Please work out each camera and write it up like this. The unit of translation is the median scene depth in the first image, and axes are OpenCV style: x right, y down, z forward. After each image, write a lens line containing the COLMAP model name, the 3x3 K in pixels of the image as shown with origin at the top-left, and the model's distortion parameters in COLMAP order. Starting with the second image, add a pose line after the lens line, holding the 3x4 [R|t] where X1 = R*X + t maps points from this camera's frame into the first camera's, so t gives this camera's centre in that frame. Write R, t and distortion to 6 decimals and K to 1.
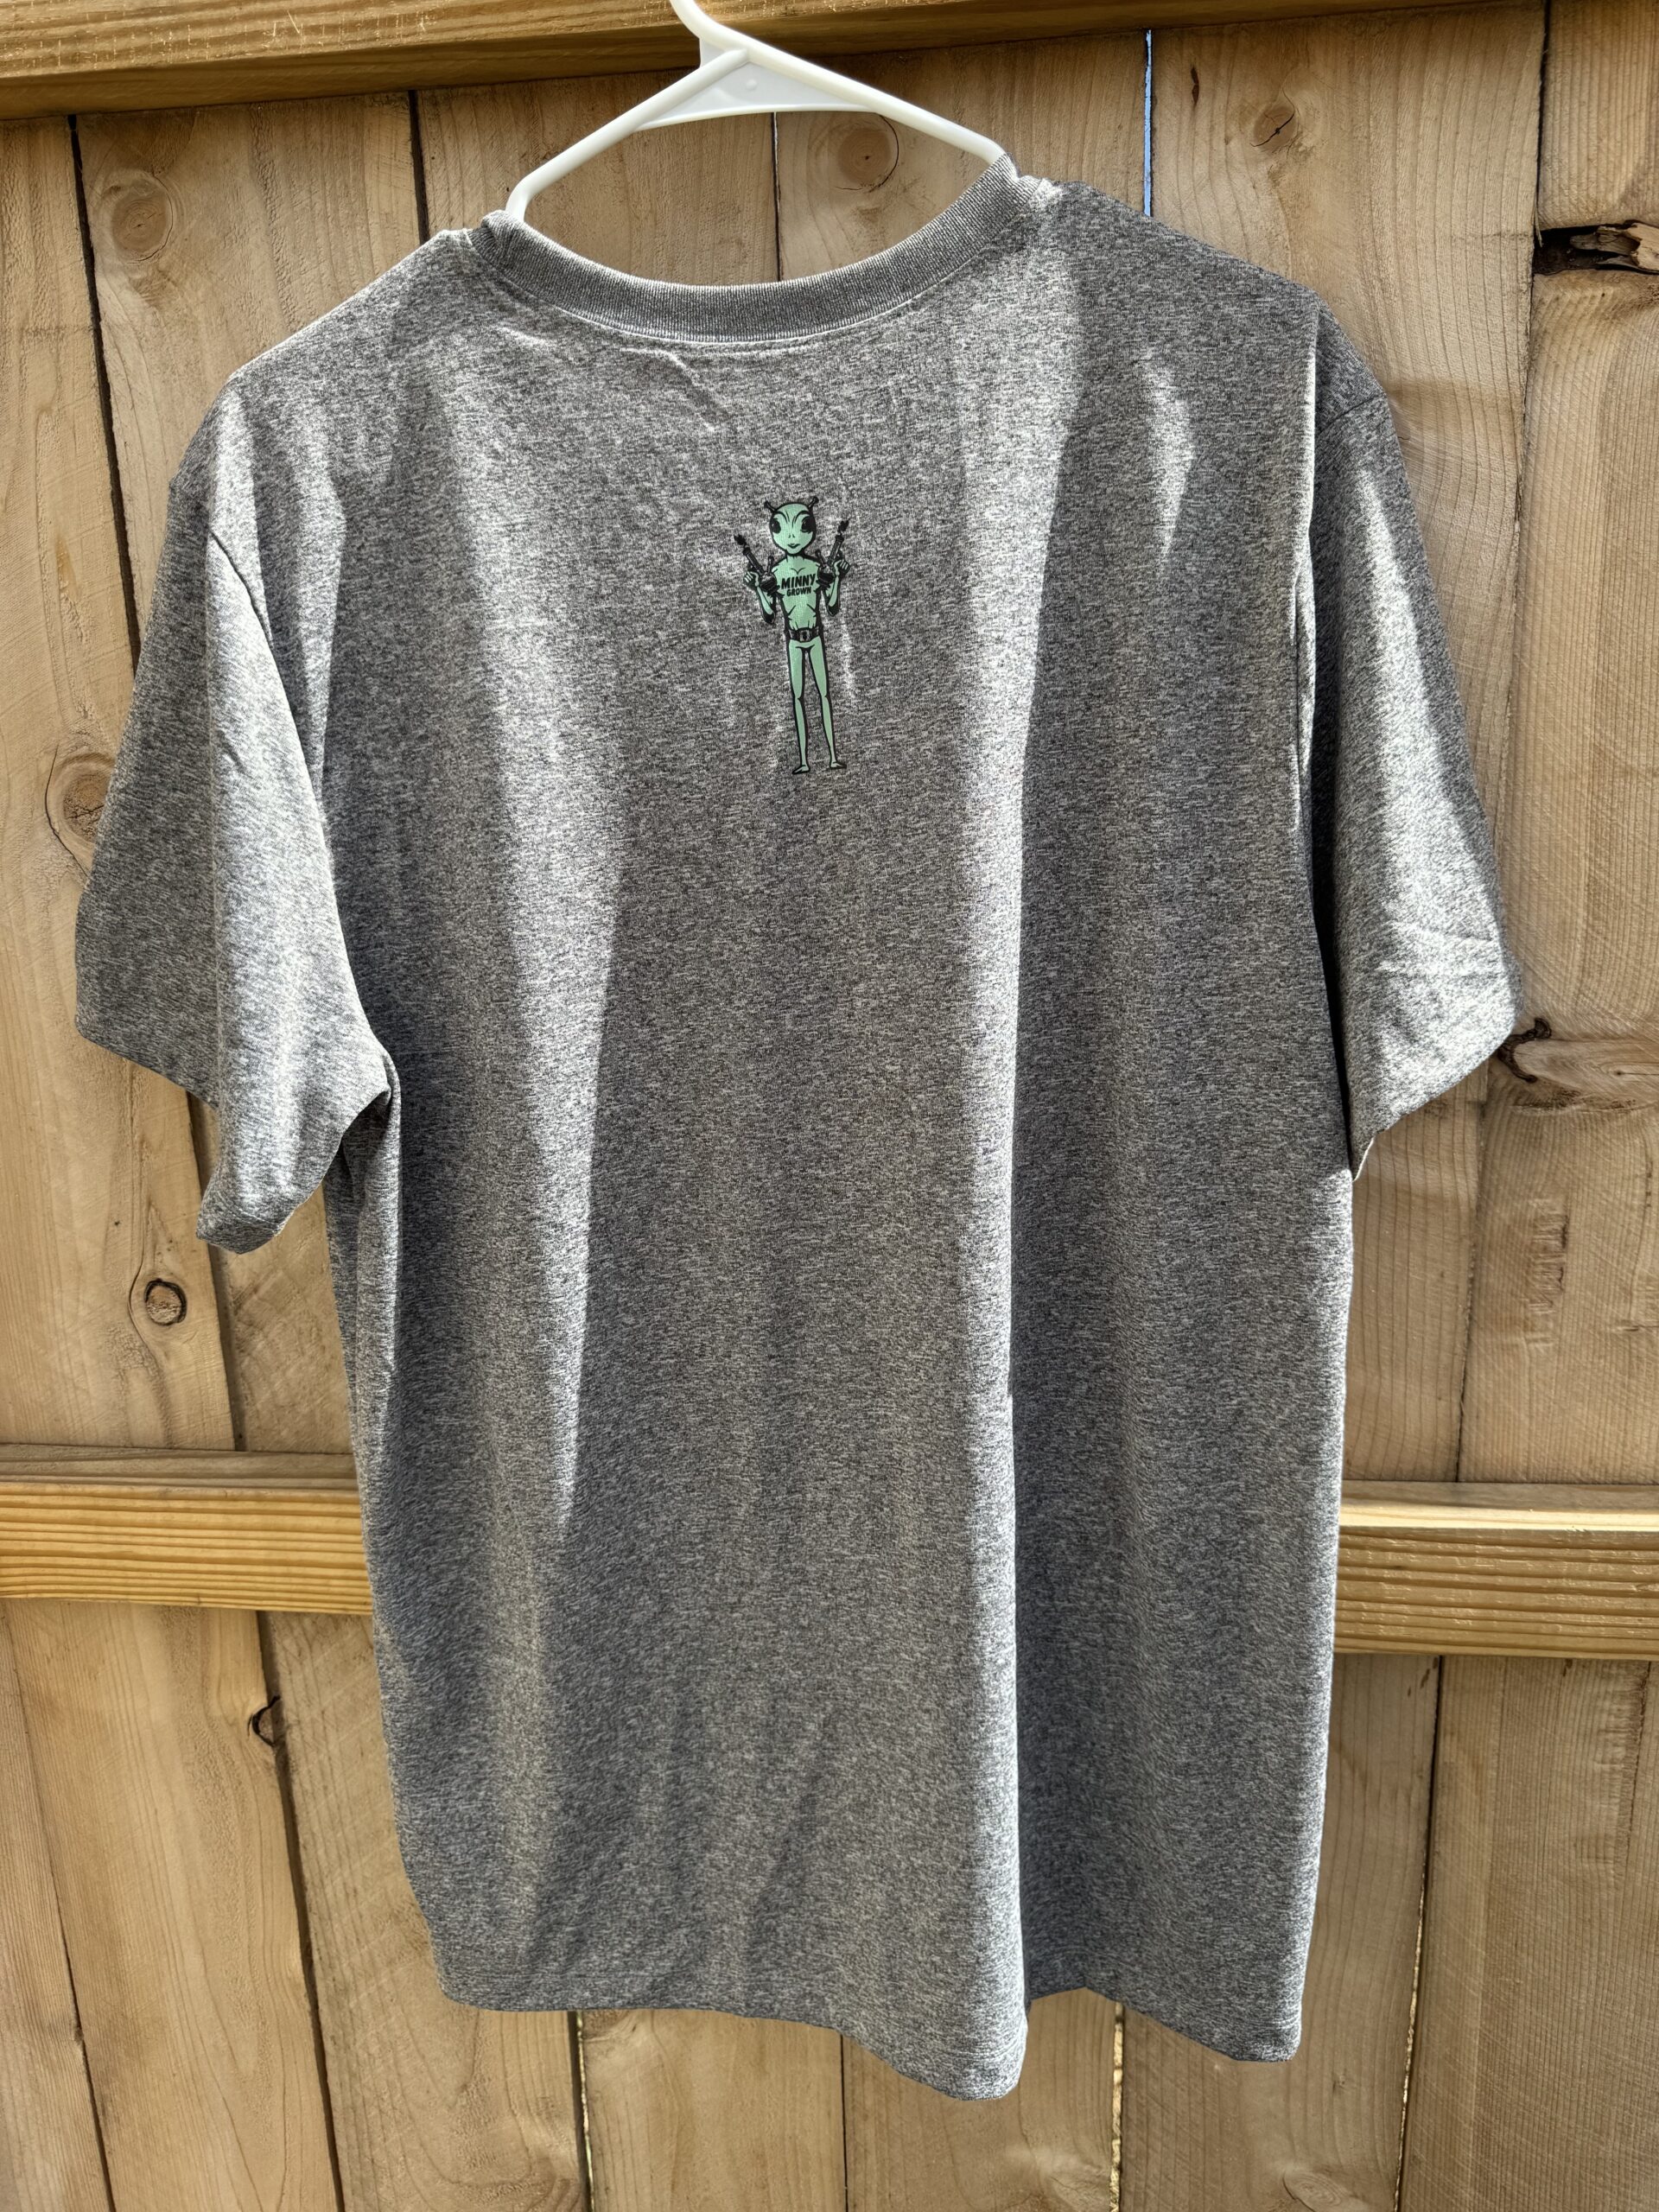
lens RADIAL K [[1670.9, 0, 827.3], [0, 1670.9, 1099.7], [0, 0, 1]] dist [-0.013450, 0.000484]
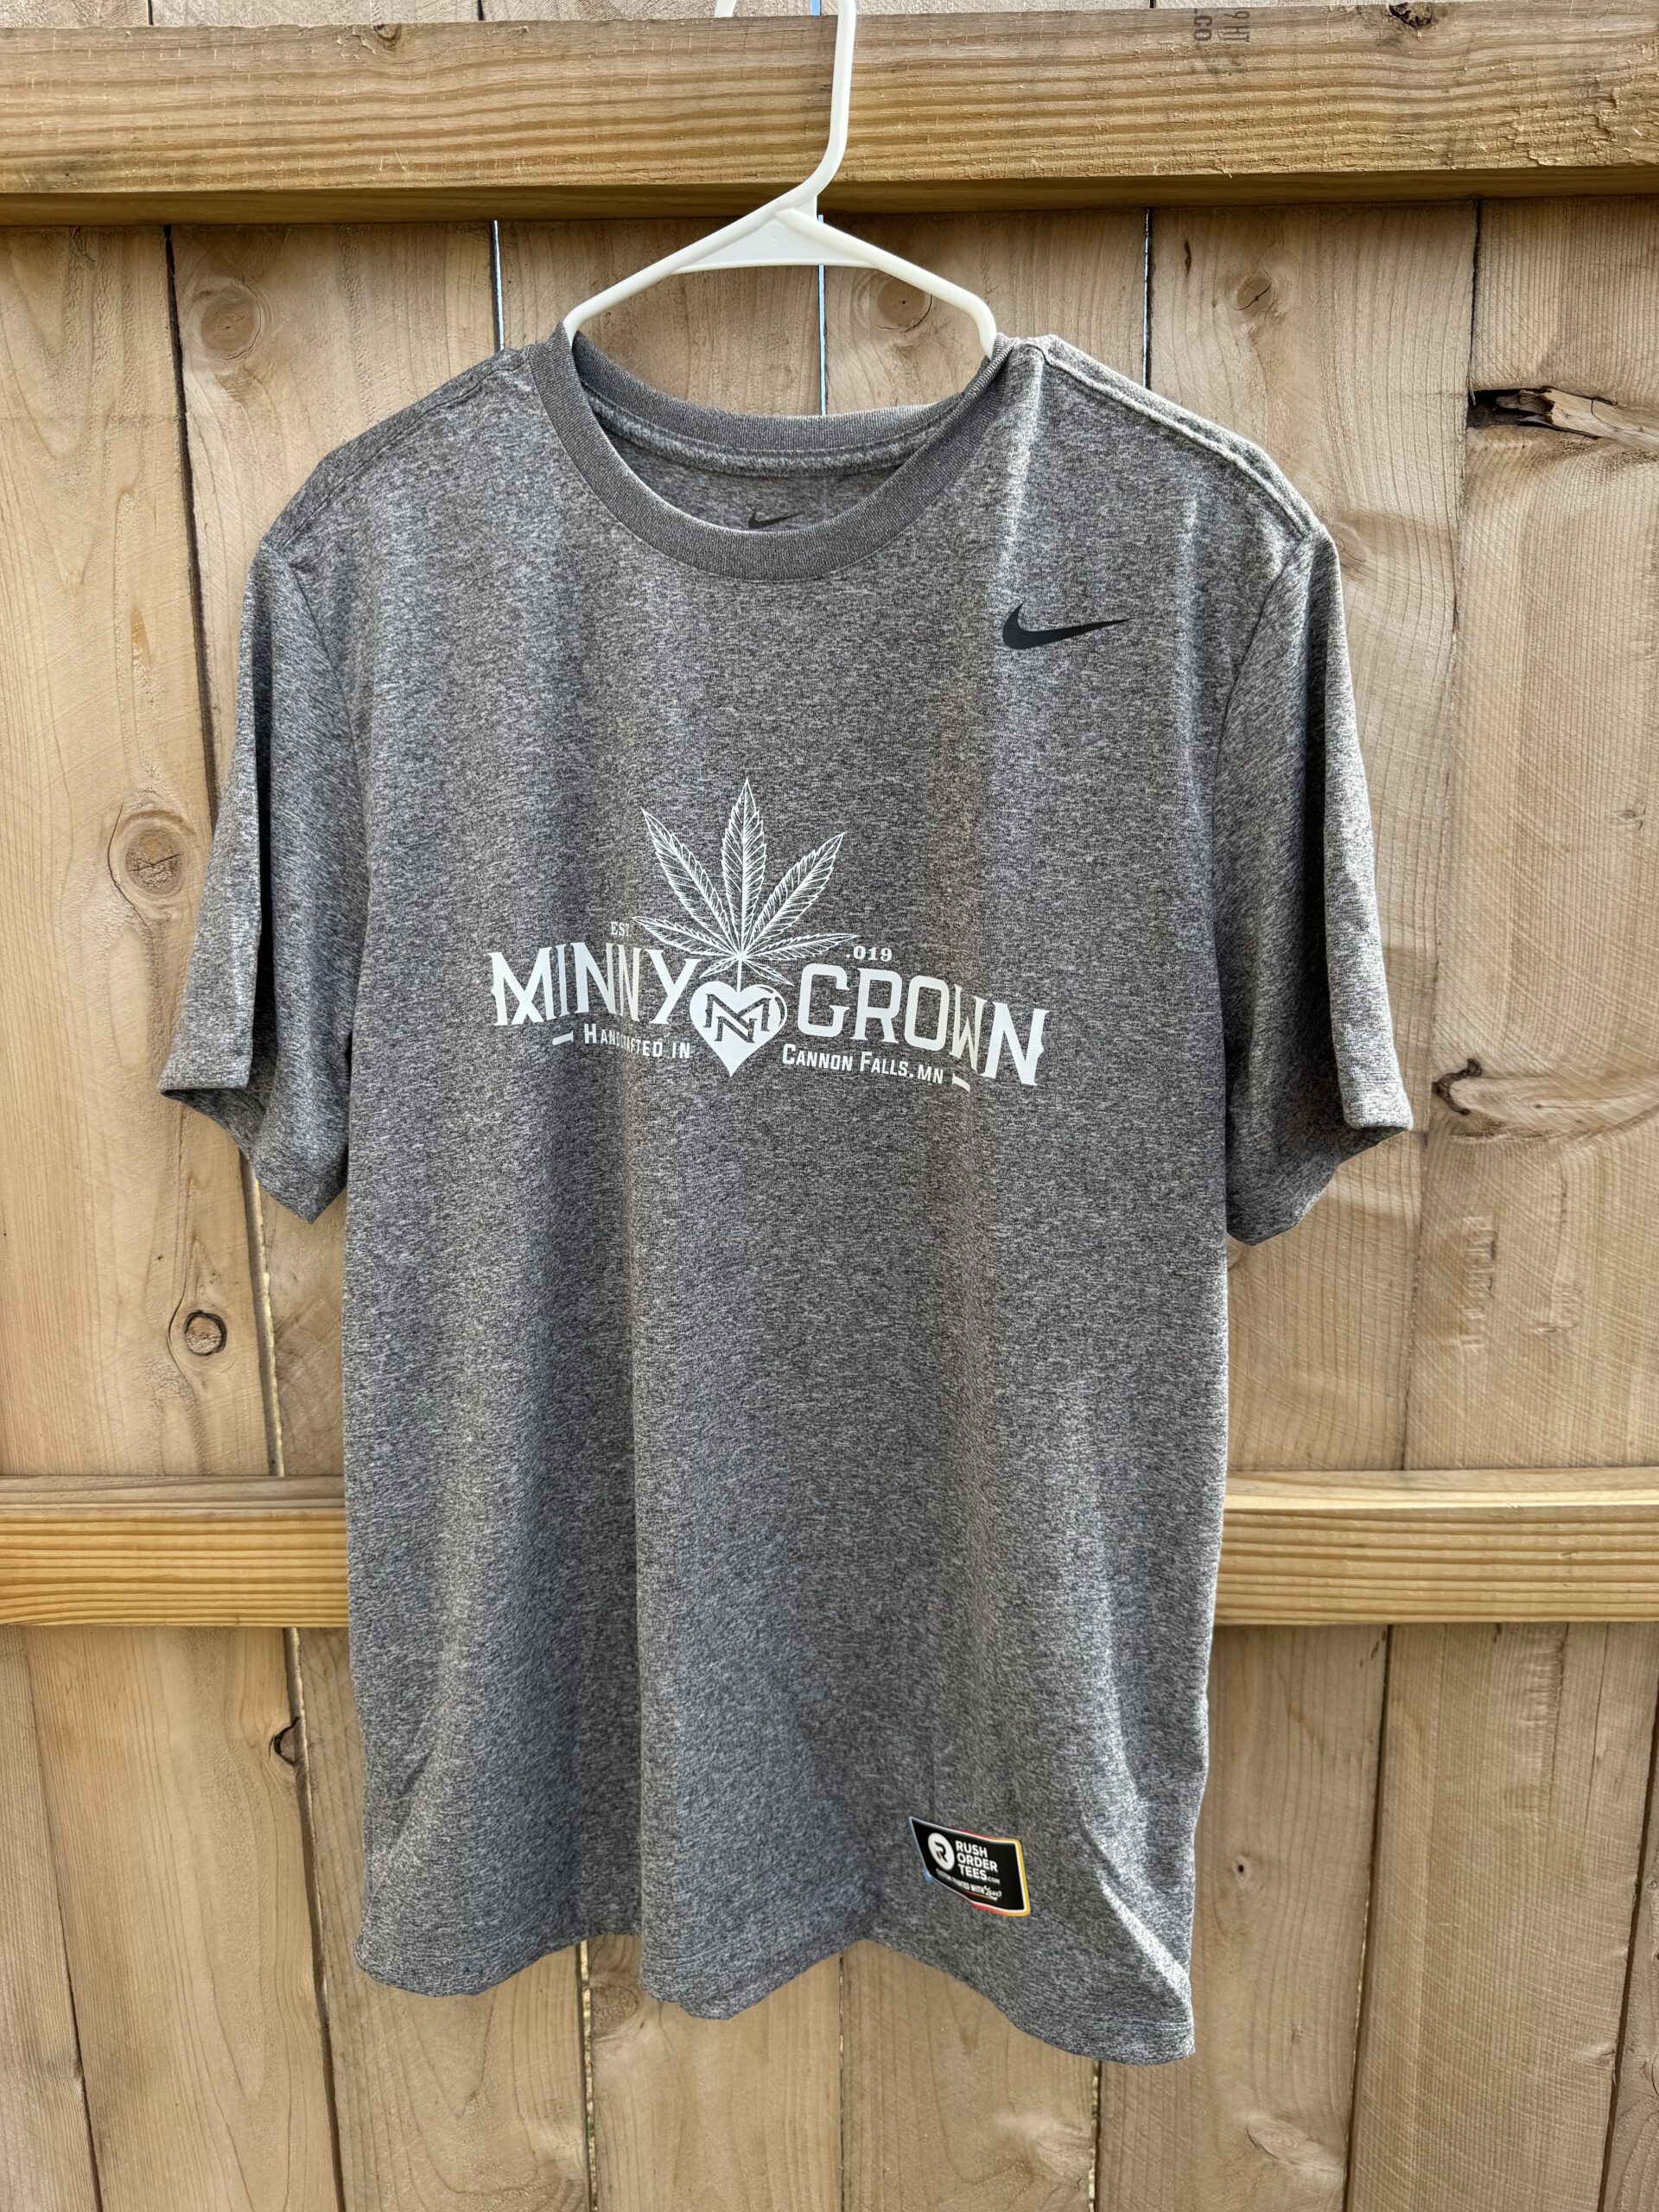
lens RADIAL K [[1670.9, 0, 825.8], [0, 1670.9, 1097.9], [0, 0, 1]] dist [-0.013450, 0.000484]
pose [[0.994412, -0.002323, 0.105543, -0.134253], [0.006412, 0.999241, -0.038417, 0.018761], [-0.105374, 0.038880, 0.993672, -0.093801]]
